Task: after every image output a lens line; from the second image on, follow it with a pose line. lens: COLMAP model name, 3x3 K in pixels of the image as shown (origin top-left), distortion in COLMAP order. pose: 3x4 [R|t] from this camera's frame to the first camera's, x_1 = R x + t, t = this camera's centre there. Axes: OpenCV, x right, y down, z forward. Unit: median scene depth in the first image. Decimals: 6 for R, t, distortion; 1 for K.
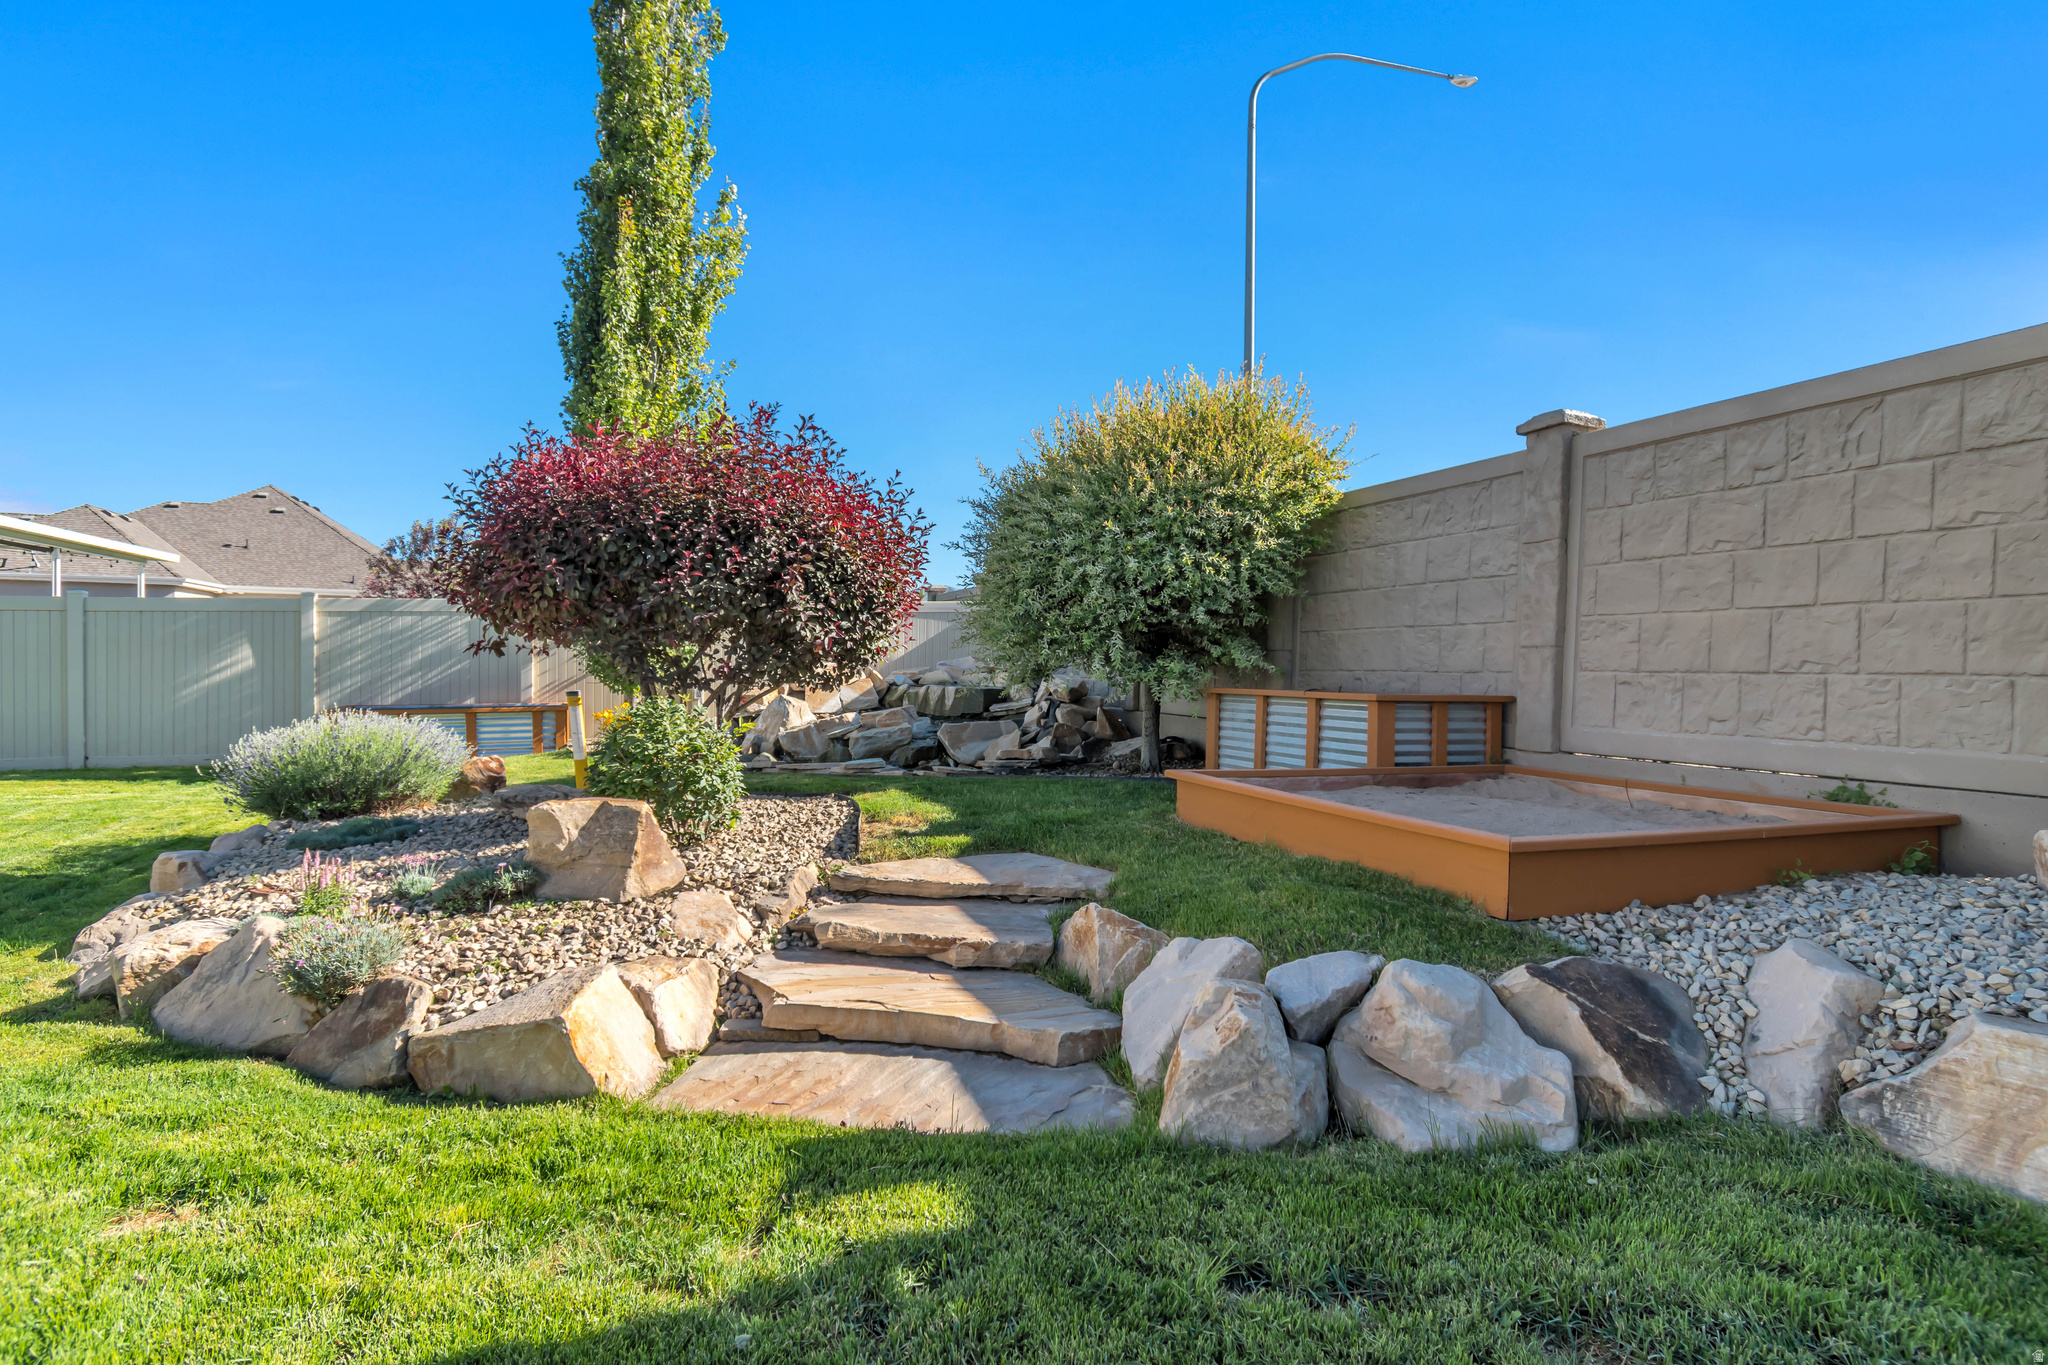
lens RADIAL K [[1128.1, 0, 1022.4], [0, 1128.1, 681.6], [0, 0, 1]] dist [0.000226, -0.000178]
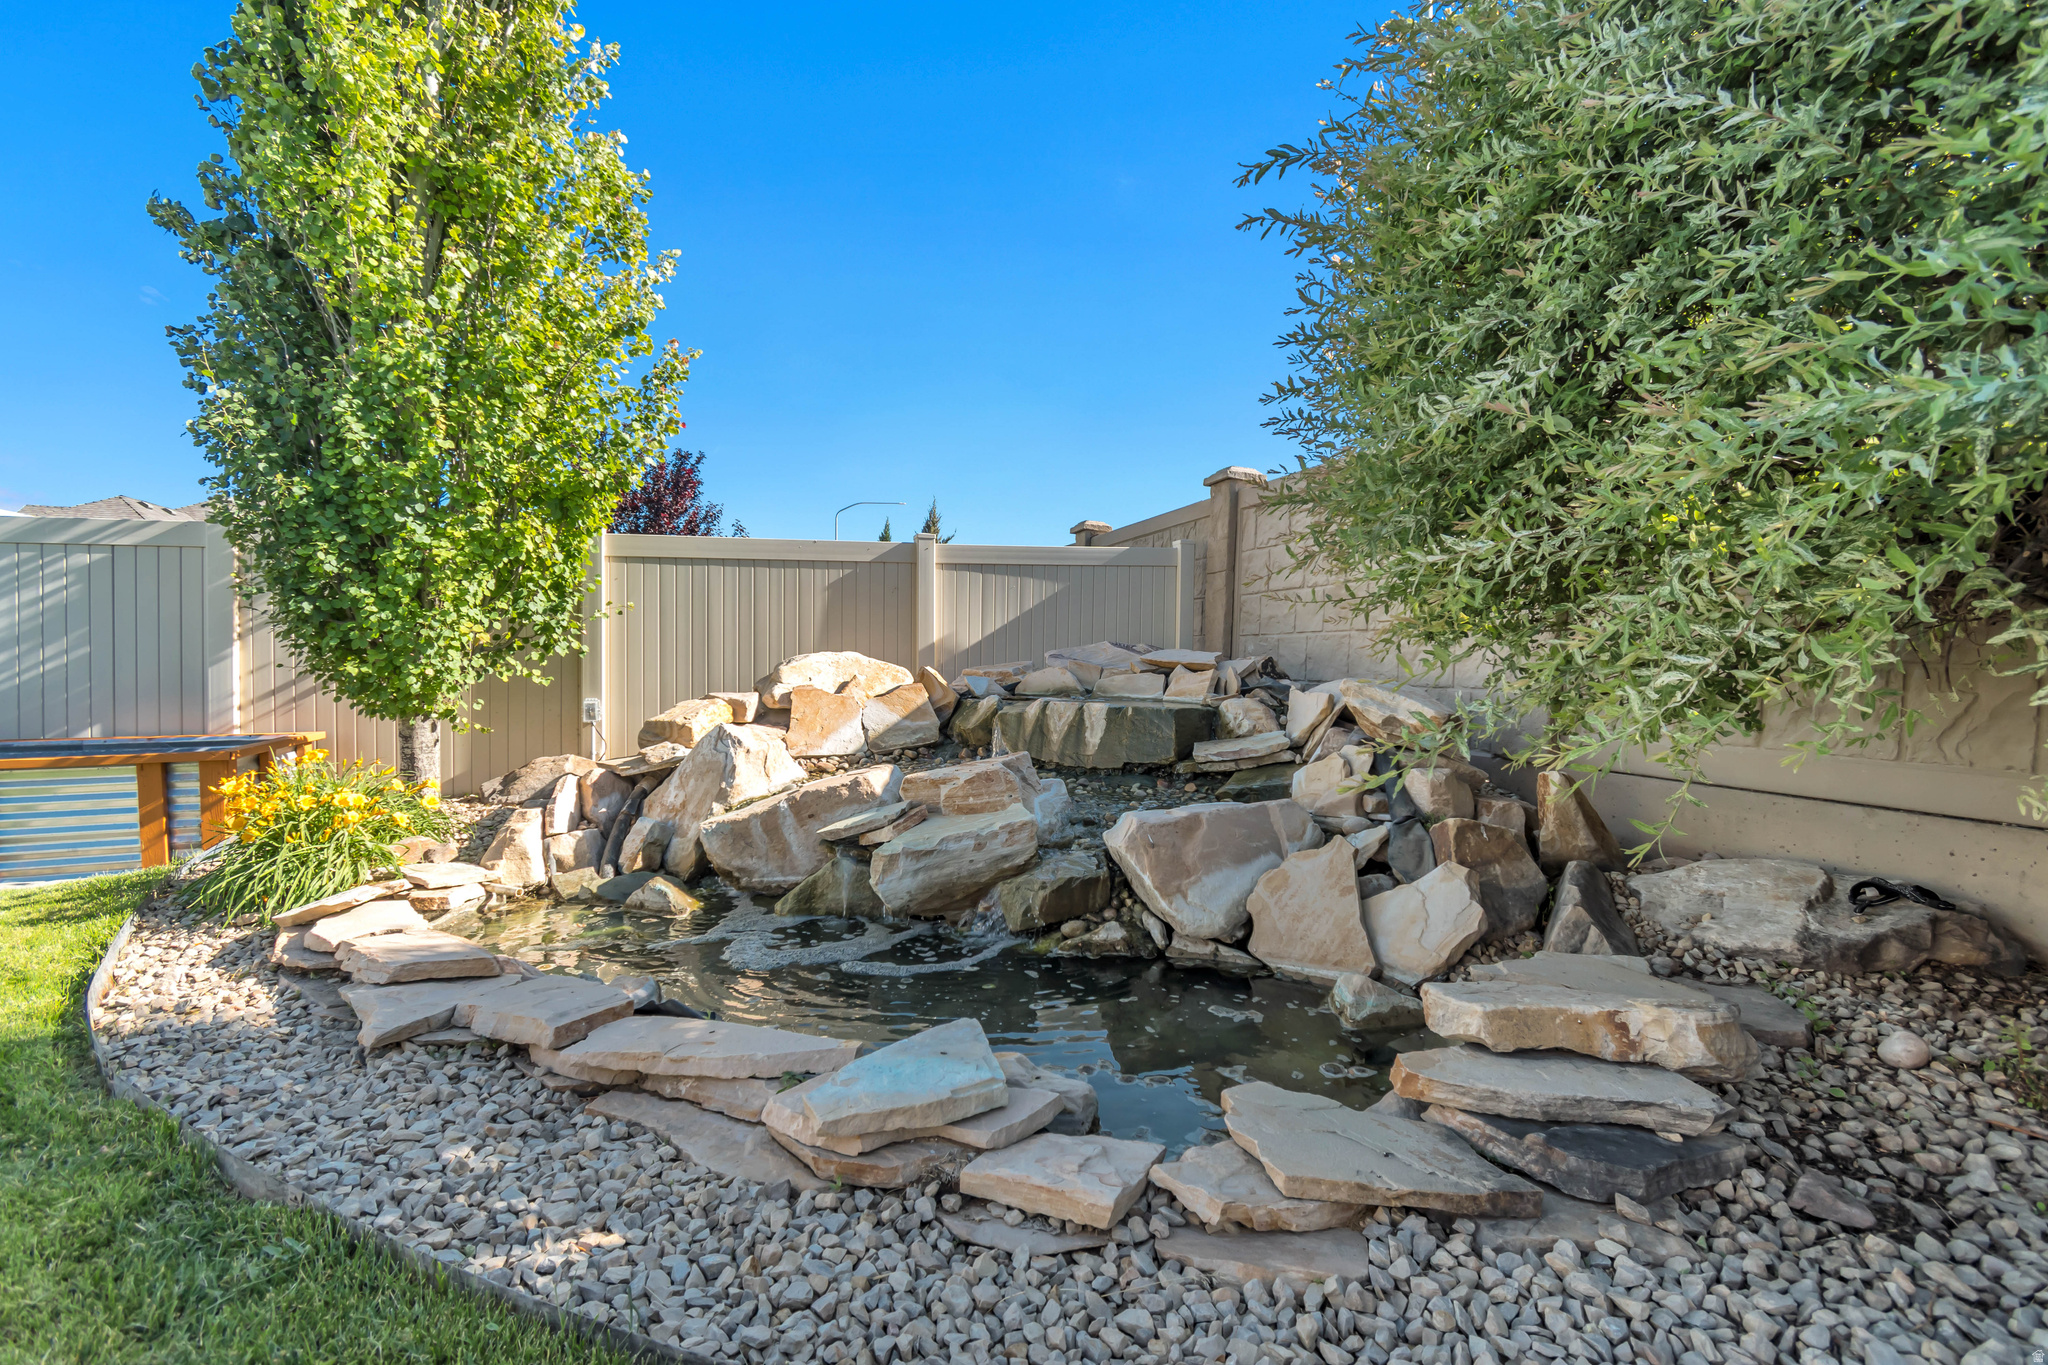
lens RADIAL K [[894.1, 0, 1023.3], [0, 894.1, 674.8], [0, 0, 1]] dist [0.005166, 0.000913]
pose [[0.999884, -0.002156, -0.015054, -0.088485], [0.002164, 0.999998, 0.000550, -0.007622], [0.015052, -0.000582, 0.999887, 0.633501]]
